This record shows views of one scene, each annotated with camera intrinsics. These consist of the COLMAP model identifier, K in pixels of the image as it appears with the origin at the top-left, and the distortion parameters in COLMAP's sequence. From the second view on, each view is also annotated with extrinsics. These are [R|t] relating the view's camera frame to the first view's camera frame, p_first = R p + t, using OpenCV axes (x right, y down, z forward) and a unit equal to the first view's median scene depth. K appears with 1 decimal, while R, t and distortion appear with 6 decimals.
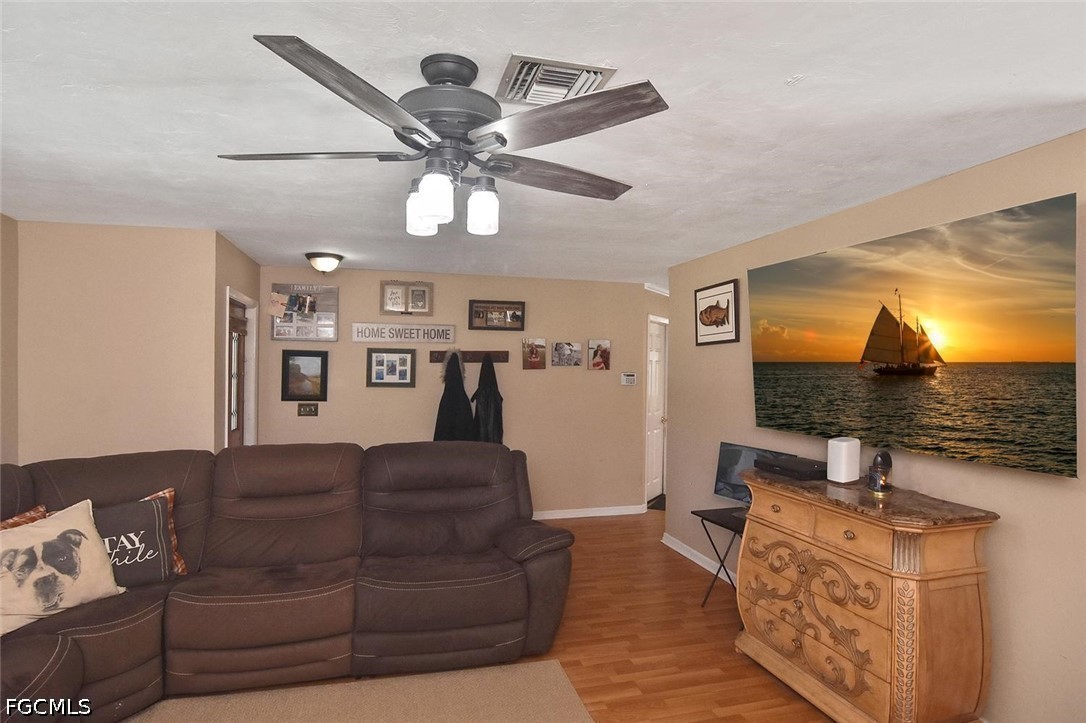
lens RADIAL K [[579.3, 0, 531.4], [0, 579.3, 368.5], [0, 0, 1]] dist [-0.018411, -0.001018]
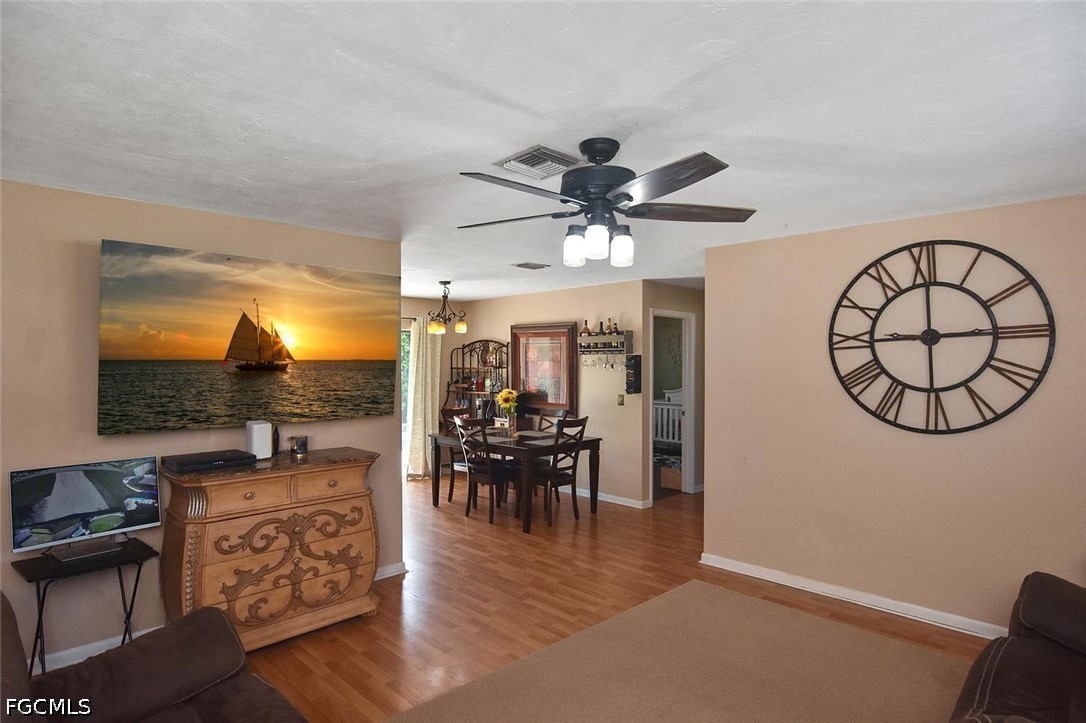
lens RADIAL K [[591.4, 0, 541.3], [0, 591.4, 366.9], [0, 0, 1]] dist [-0.006495, -0.000388]
pose [[-0.502042, -0.015901, 0.864697, -0.632390], [-0.001033, 0.999841, 0.017786, -0.010351], [-0.864843, 0.008036, -0.501978, 0.883231]]
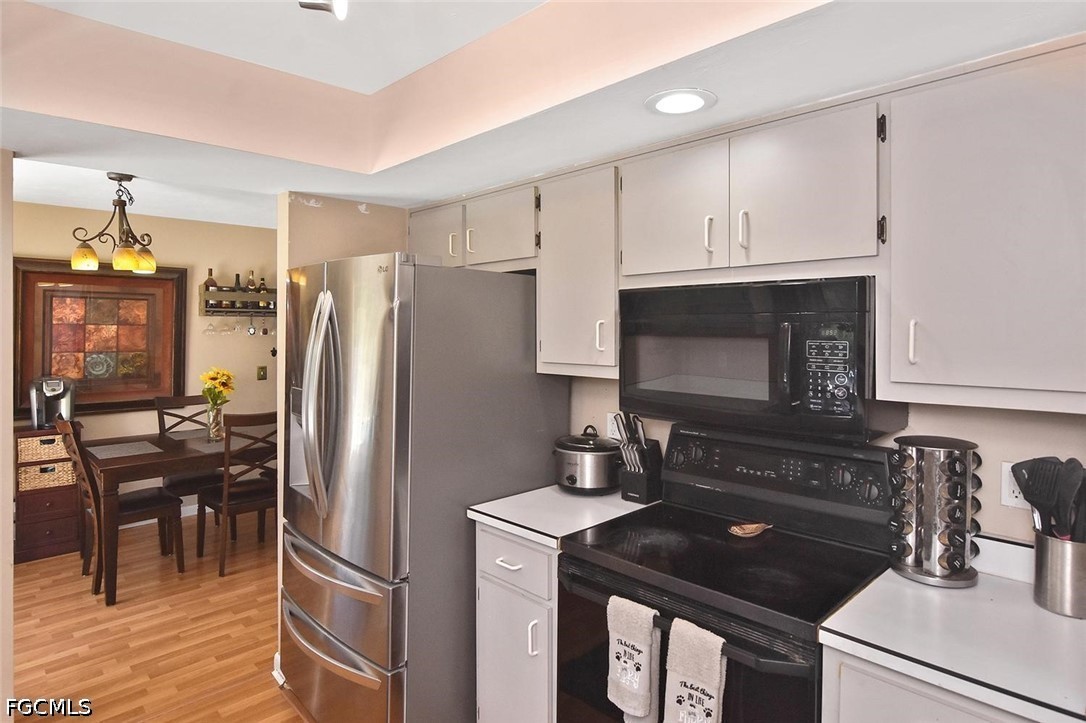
lens RADIAL K [[598.8, 0, 542.1], [0, 598.8, 326.6], [0, 0, 1]] dist [-0.028662, 0.011564]
pose [[-0.870010, -0.008760, -0.492957, 0.955548], [-0.008024, 0.999961, -0.003608, 0.006954], [0.492970, 0.000816, -0.870046, 1.407879]]
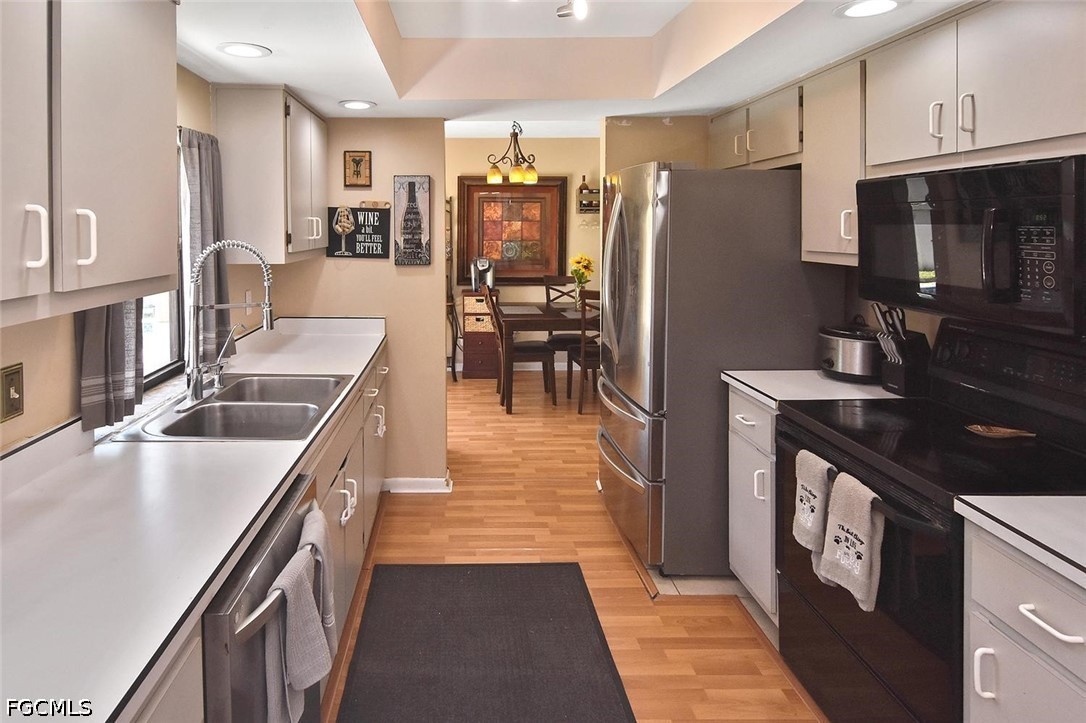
lens RADIAL K [[608.3, 0, 456.7], [0, 608.3, 238.5], [0, 0, 1]] dist [-0.035859, 0.000338]
pose [[-0.965340, -0.010253, 0.260794, 0.840299], [-0.004033, 0.999695, 0.024373, 0.013984], [-0.260964, 0.022477, -0.965087, 1.623847]]
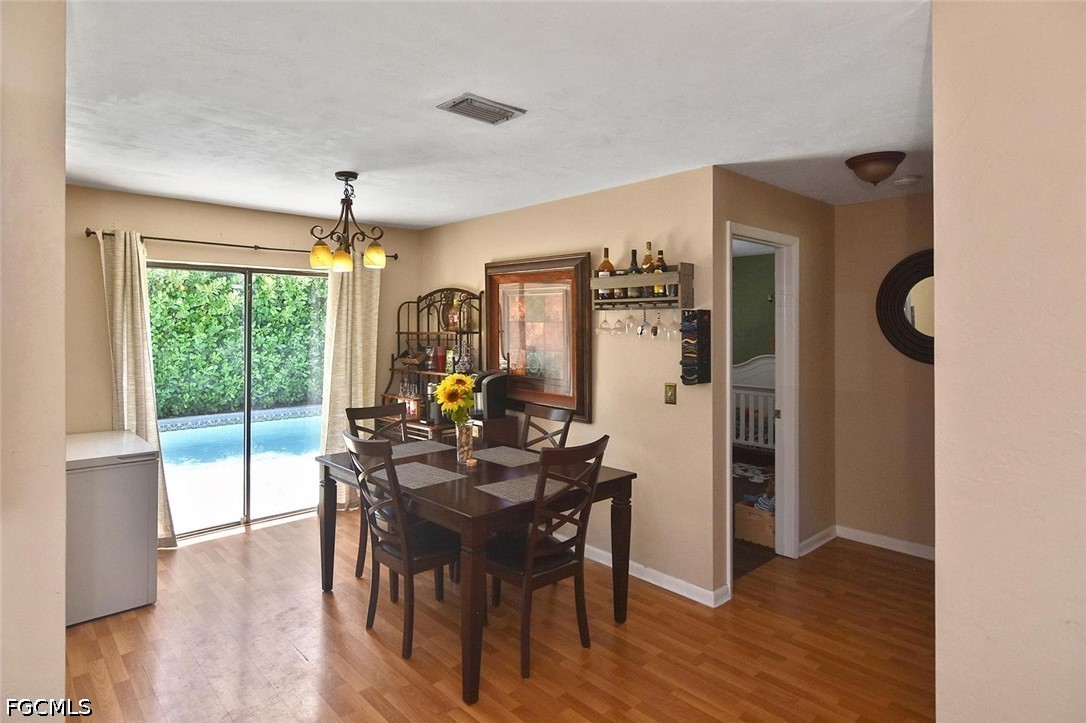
lens RADIAL K [[599.4, 0, 548.9], [0, 599.4, 322.9], [0, 0, 1]] dist [0.021211, -0.000050]
pose [[-0.474715, -0.006760, 0.880114, 0.044974], [-0.002815, 0.999977, 0.006162, 0.000549], [-0.880135, 0.000448, -0.474723, 0.403267]]
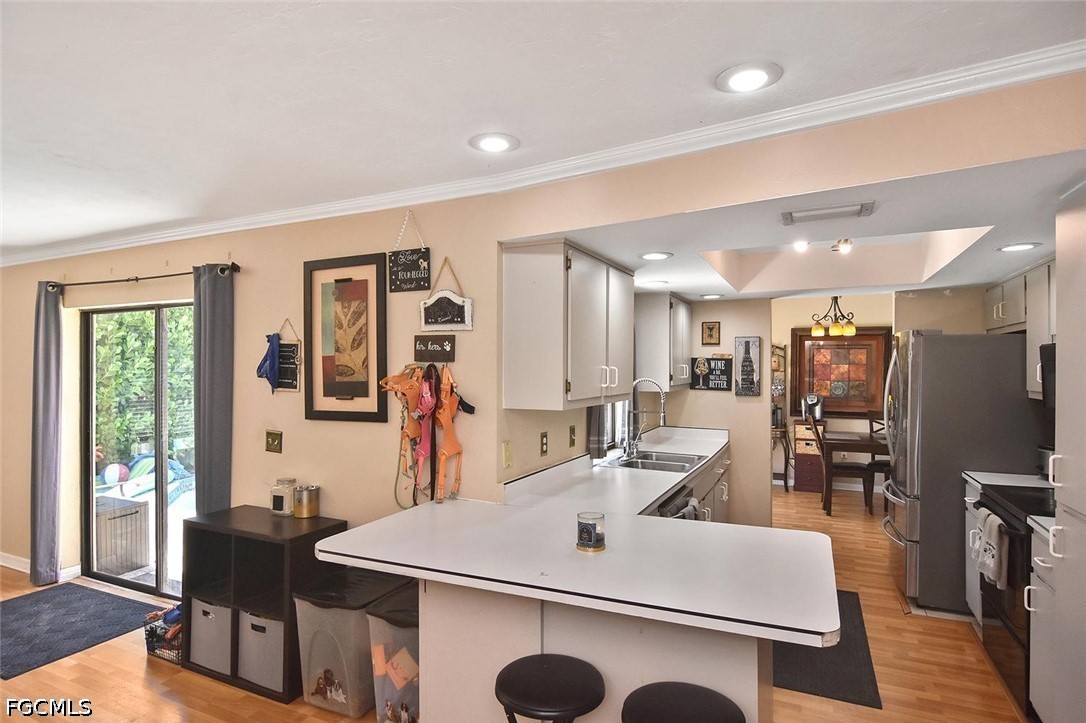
lens RADIAL K [[591.4, 0, 541.3], [0, 591.4, 366.9], [0, 0, 1]] dist [-0.006495, -0.000388]
pose [[-0.768385, -0.011053, 0.639893, 0.625577], [-0.005474, 0.999928, 0.010698, -0.002139], [-0.639965, 0.004717, -0.768390, 2.135376]]
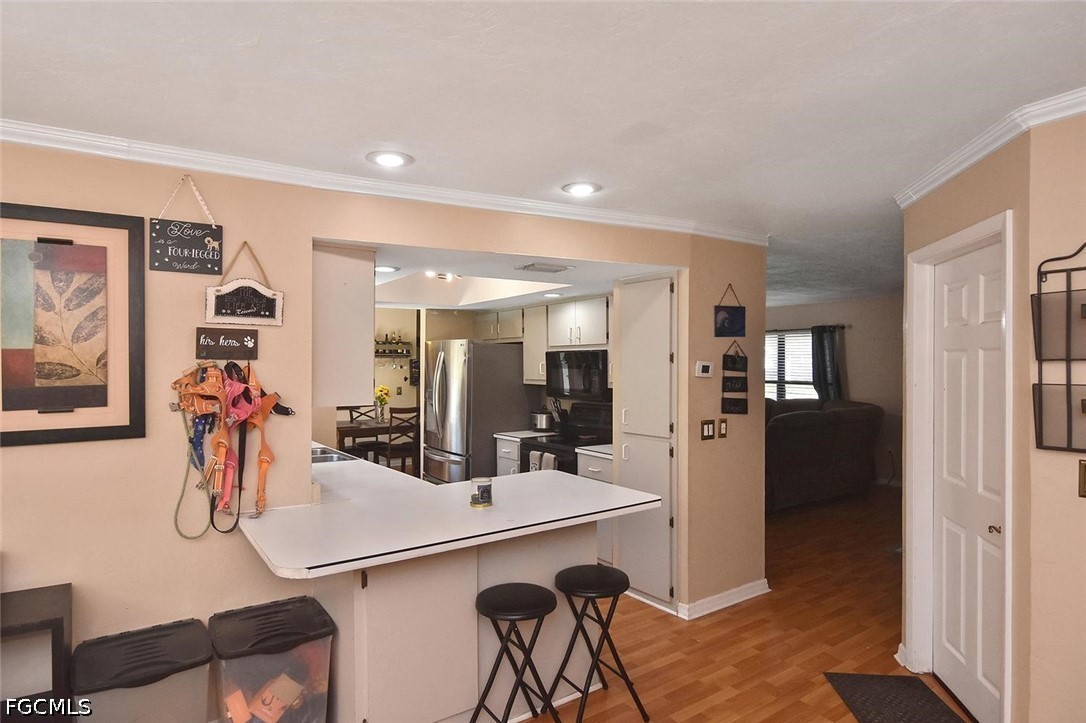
lens RADIAL K [[601.5, 0, 540.3], [0, 601.5, 364.3], [0, 0, 1]] dist [-0.003922, -0.000764]
pose [[-0.935305, -0.009514, -0.353714, 1.181173], [-0.010100, 0.999949, -0.000189, 0.002807], [0.353697, 0.003395, -0.935354, 2.413862]]
